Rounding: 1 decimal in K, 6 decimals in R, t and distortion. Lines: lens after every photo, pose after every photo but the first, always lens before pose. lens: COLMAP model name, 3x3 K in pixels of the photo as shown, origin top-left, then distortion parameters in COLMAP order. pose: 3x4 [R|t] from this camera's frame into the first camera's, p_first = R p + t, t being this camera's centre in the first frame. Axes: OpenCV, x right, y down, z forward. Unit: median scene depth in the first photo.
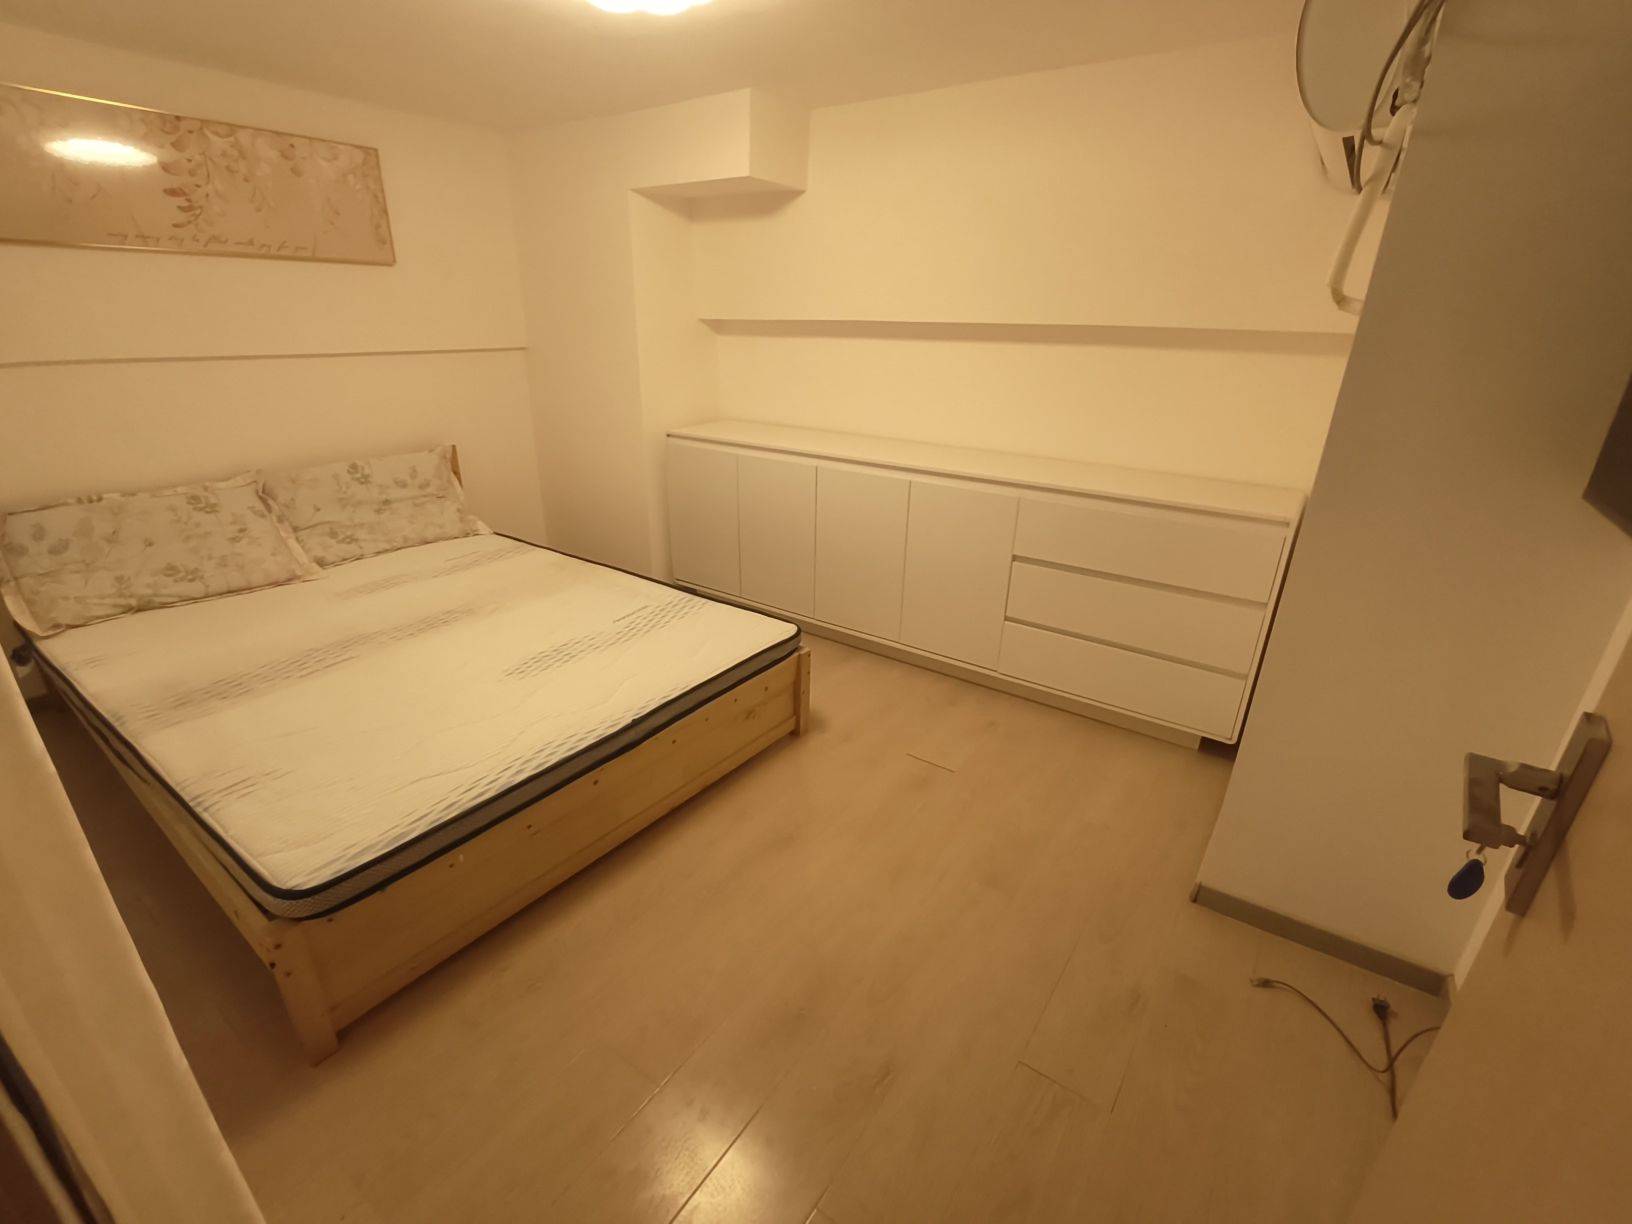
lens RADIAL K [[744.6, 0, 807.2], [0, 744.6, 614.1], [0, 0, 1]] dist [-0.002186, 0.002140]
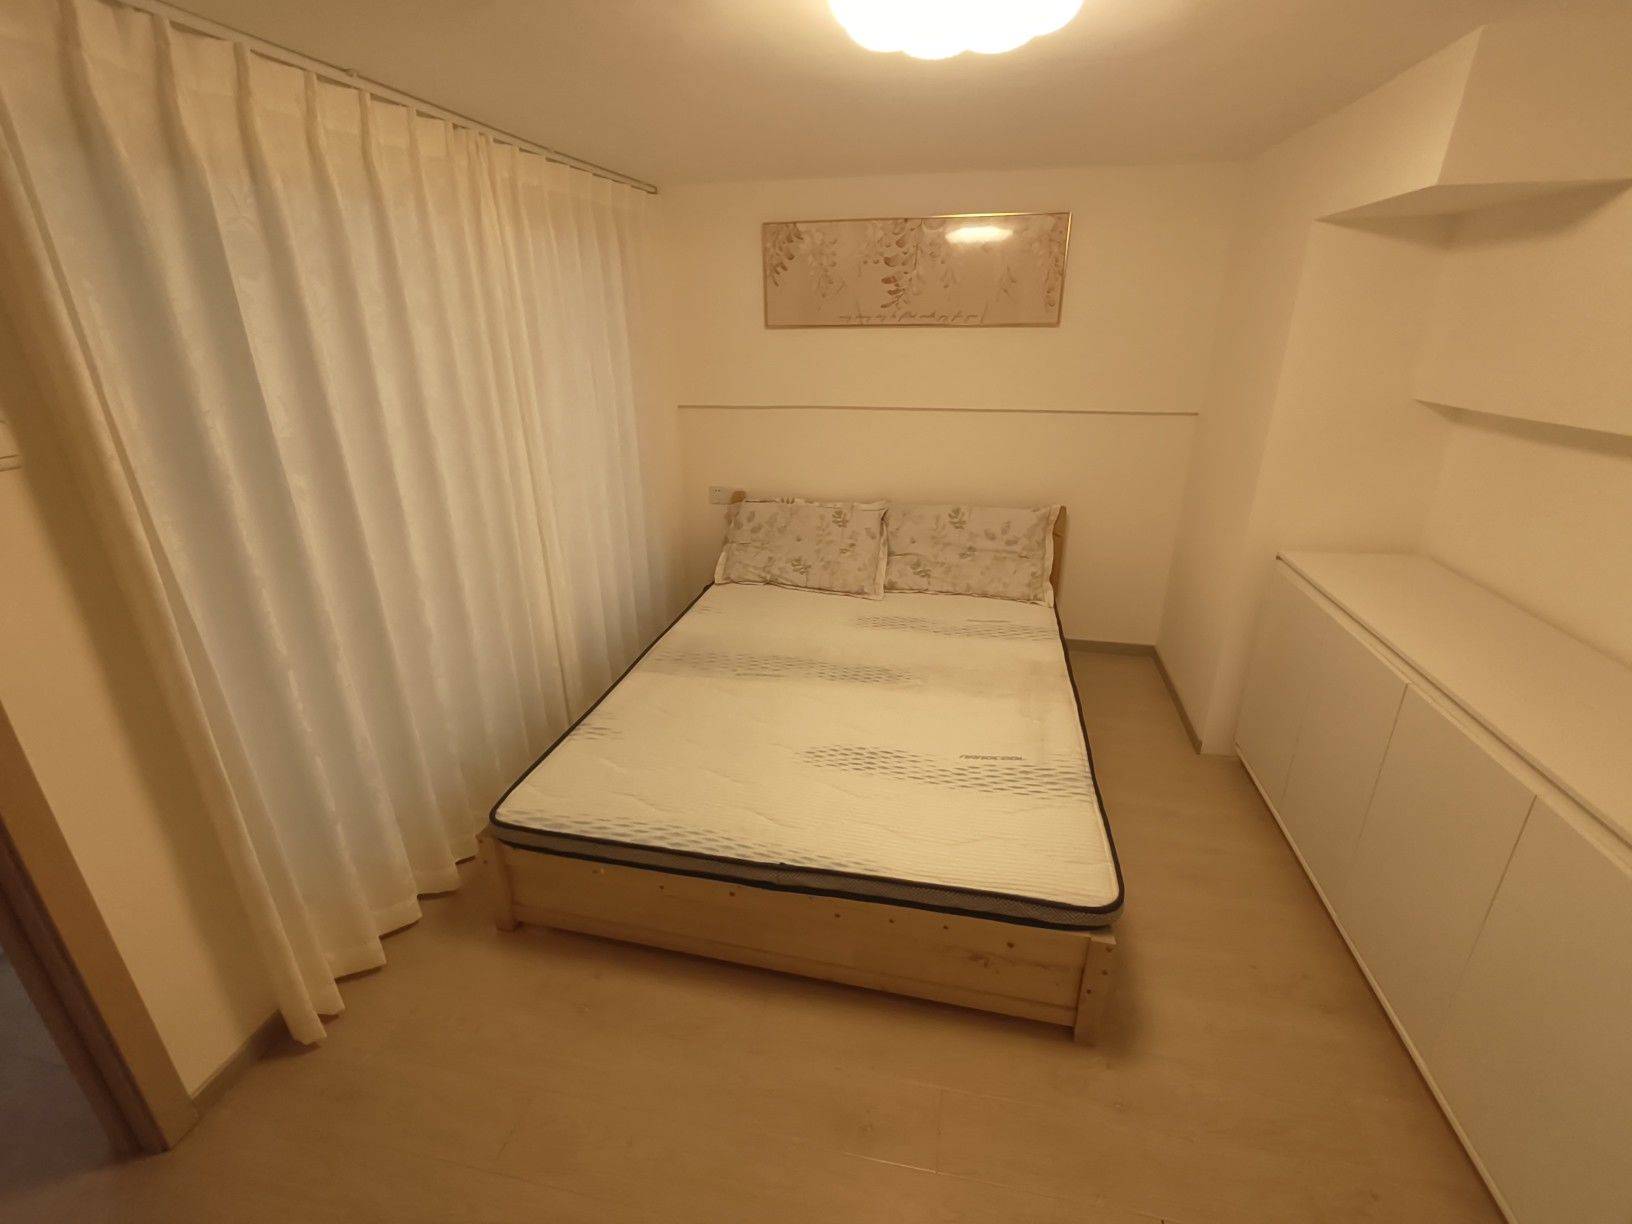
lens RADIAL K [[744.6, 0, 813.4], [0, 744.6, 611.5], [0, 0, 1]] dist [-0.002186, 0.002140]
pose [[0.402265, 0.322300, -0.856916, 0.318623], [-0.329383, 0.924259, 0.193006, -0.227817], [0.854219, 0.204614, 0.477958, 0.369101]]
